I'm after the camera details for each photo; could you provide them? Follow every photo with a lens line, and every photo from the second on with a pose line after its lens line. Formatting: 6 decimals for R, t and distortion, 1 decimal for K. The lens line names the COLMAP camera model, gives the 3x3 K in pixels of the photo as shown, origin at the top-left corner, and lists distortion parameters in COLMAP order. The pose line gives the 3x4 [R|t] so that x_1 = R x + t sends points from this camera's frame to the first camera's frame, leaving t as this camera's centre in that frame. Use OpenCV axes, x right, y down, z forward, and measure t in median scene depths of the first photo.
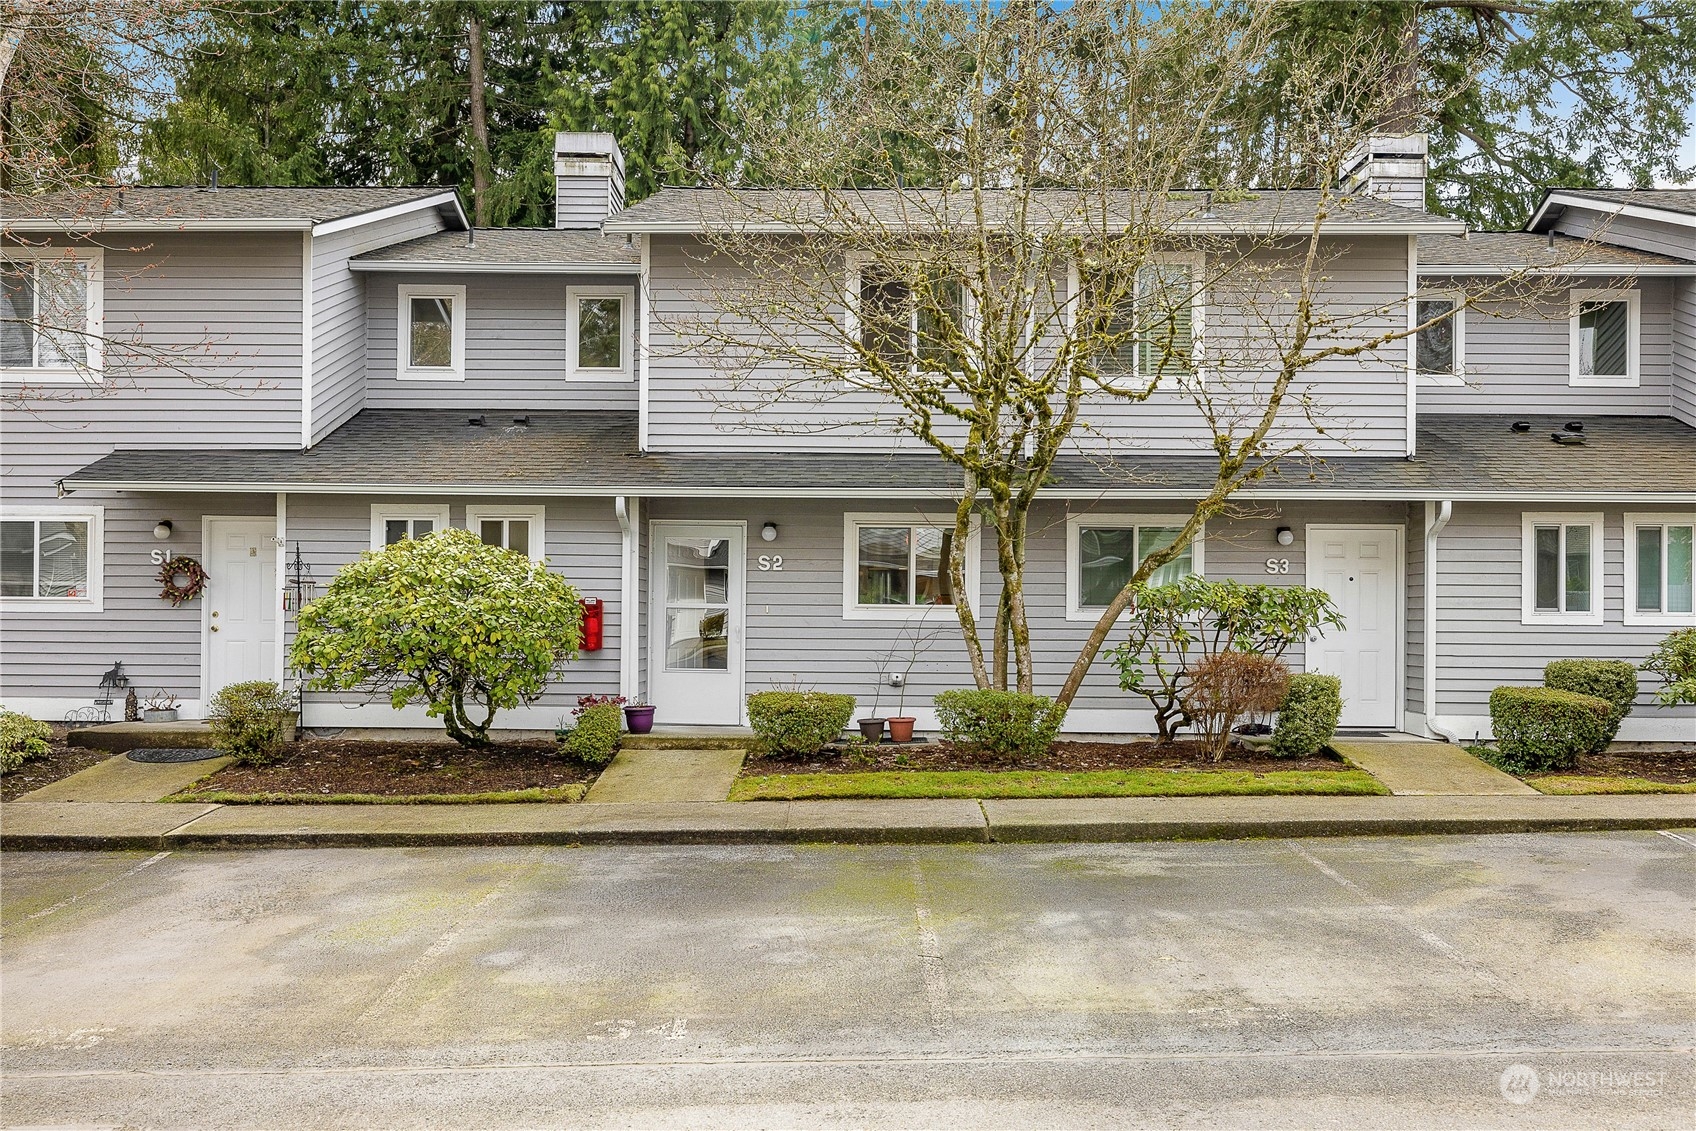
lens RADIAL K [[1721.9, 0, 845.8], [0, 1721.9, 565.9], [0, 0, 1]] dist [-0.007631, 0.000000]
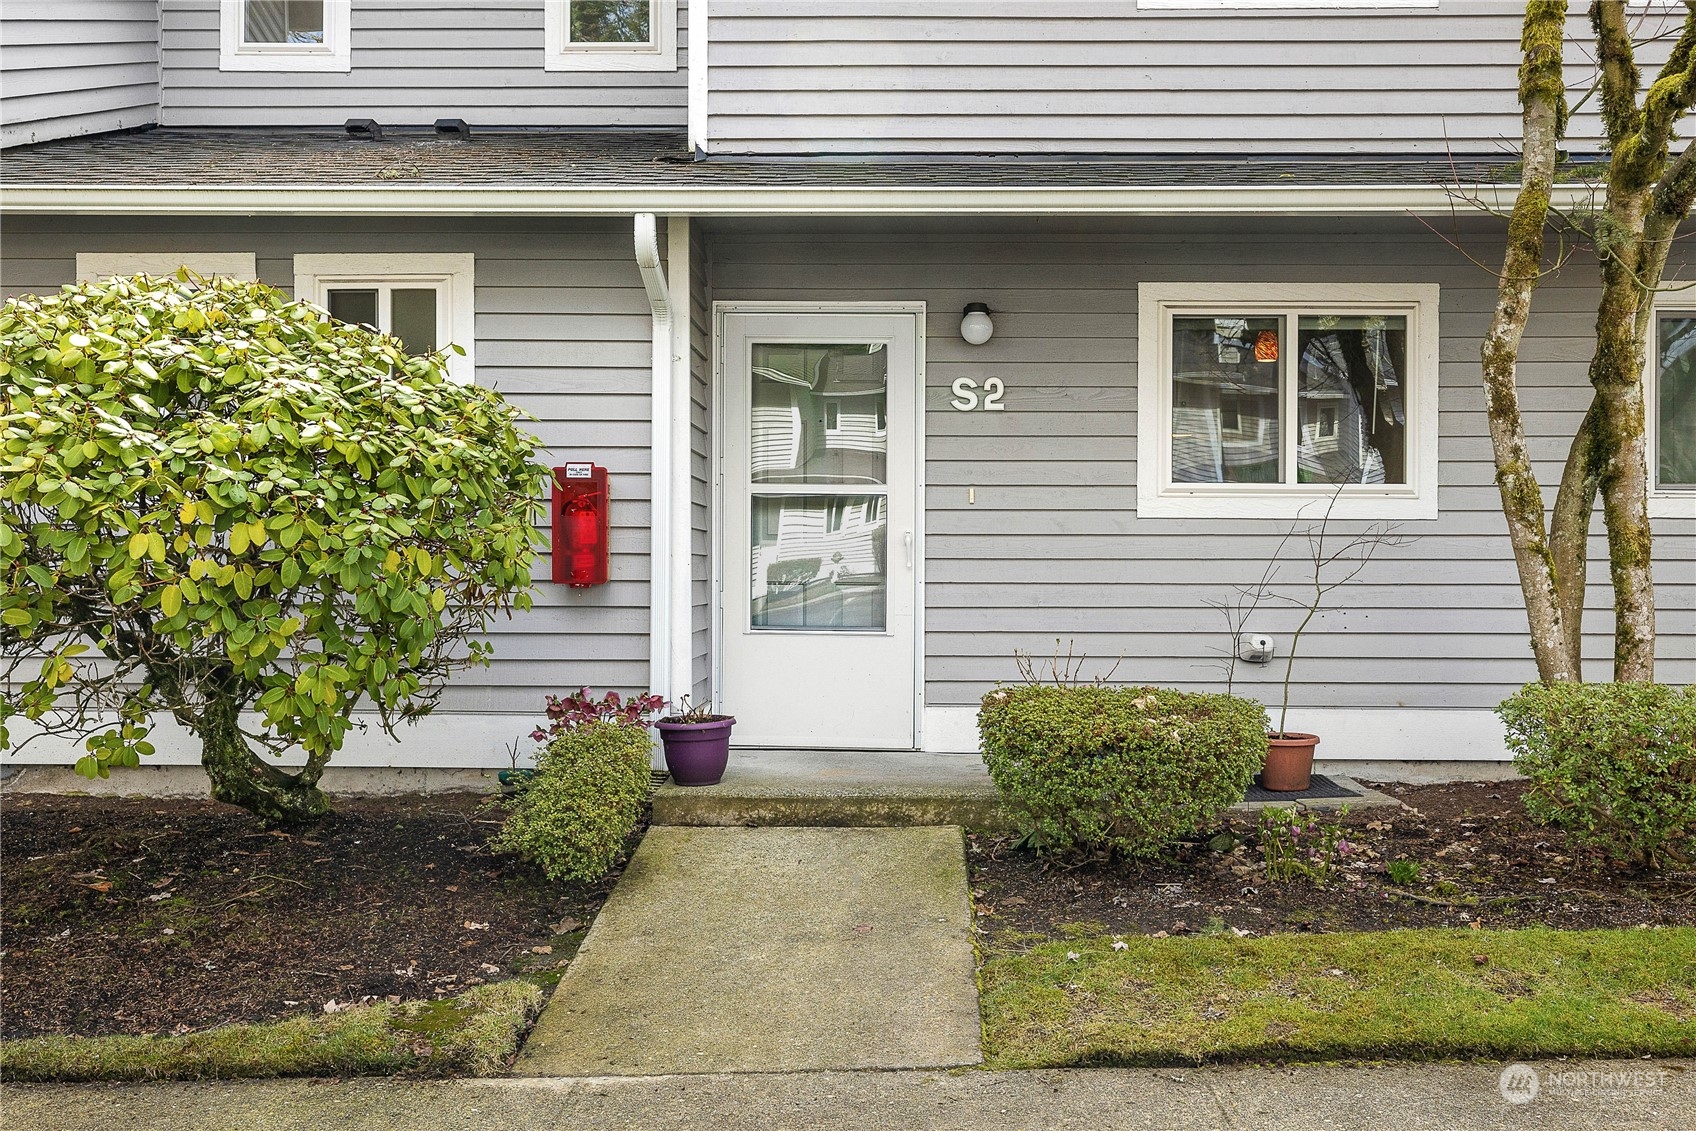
lens RADIAL K [[1458.8, 0, 851.2], [0, 1458.8, 566.9], [0, 0, 1]] dist [0.004951, 0.002673]
pose [[0.999975, -0.004006, -0.005792, -0.079412], [0.004163, 0.999618, 0.027316, 0.035207], [0.005680, -0.027339, 0.999610, 0.644327]]
